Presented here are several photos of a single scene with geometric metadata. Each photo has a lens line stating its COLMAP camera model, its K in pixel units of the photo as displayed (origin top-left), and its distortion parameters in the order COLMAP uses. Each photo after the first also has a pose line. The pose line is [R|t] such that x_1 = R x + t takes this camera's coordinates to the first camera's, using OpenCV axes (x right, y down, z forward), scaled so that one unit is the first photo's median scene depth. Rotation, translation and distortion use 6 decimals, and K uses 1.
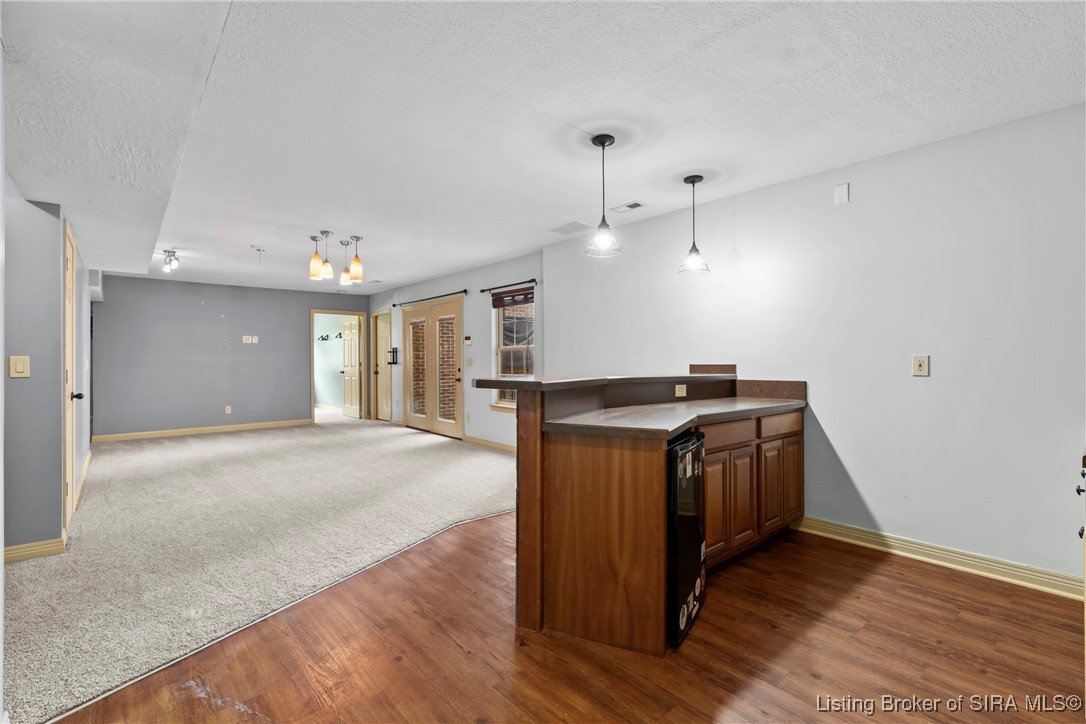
lens RADIAL K [[493.9, 0, 549.3], [0, 493.9, 359.8], [0, 0, 1]] dist [-0.010038, 0.003238]
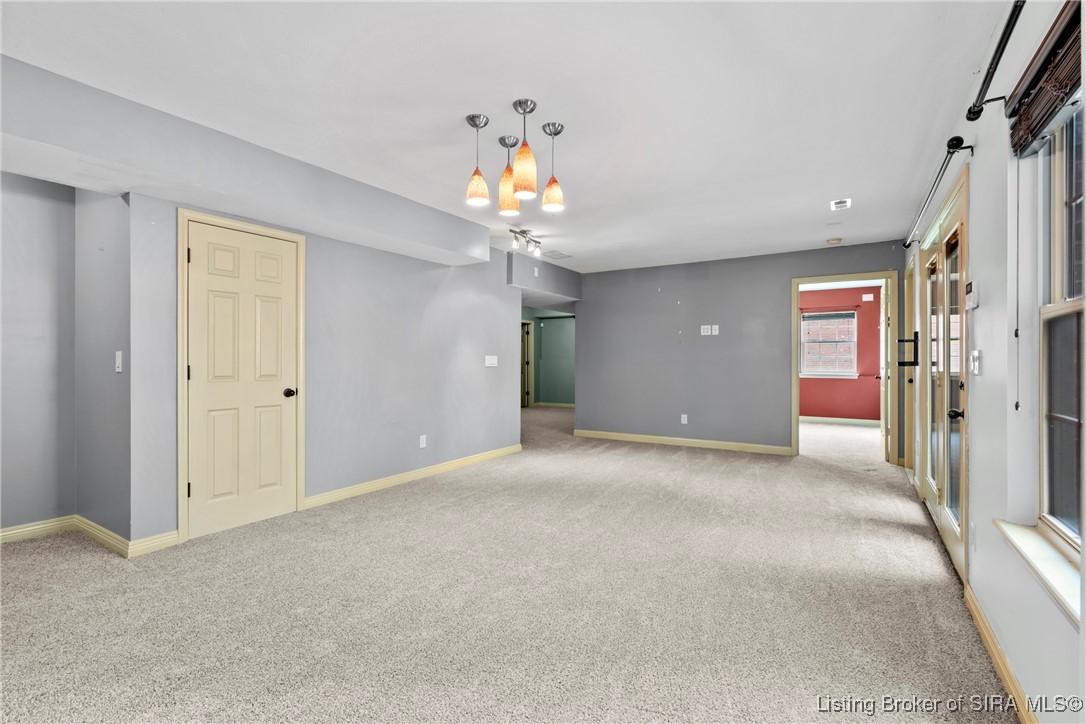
lens RADIAL K [[493.9, 0, 545.2], [0, 493.9, 358.2], [0, 0, 1]] dist [-0.010038, 0.003238]
pose [[0.282967, 0.000214, -0.959130, 0.059792], [0.000010, 1.000000, 0.000226, 0.002426], [0.959130, -0.000073, 0.282967, 0.607385]]
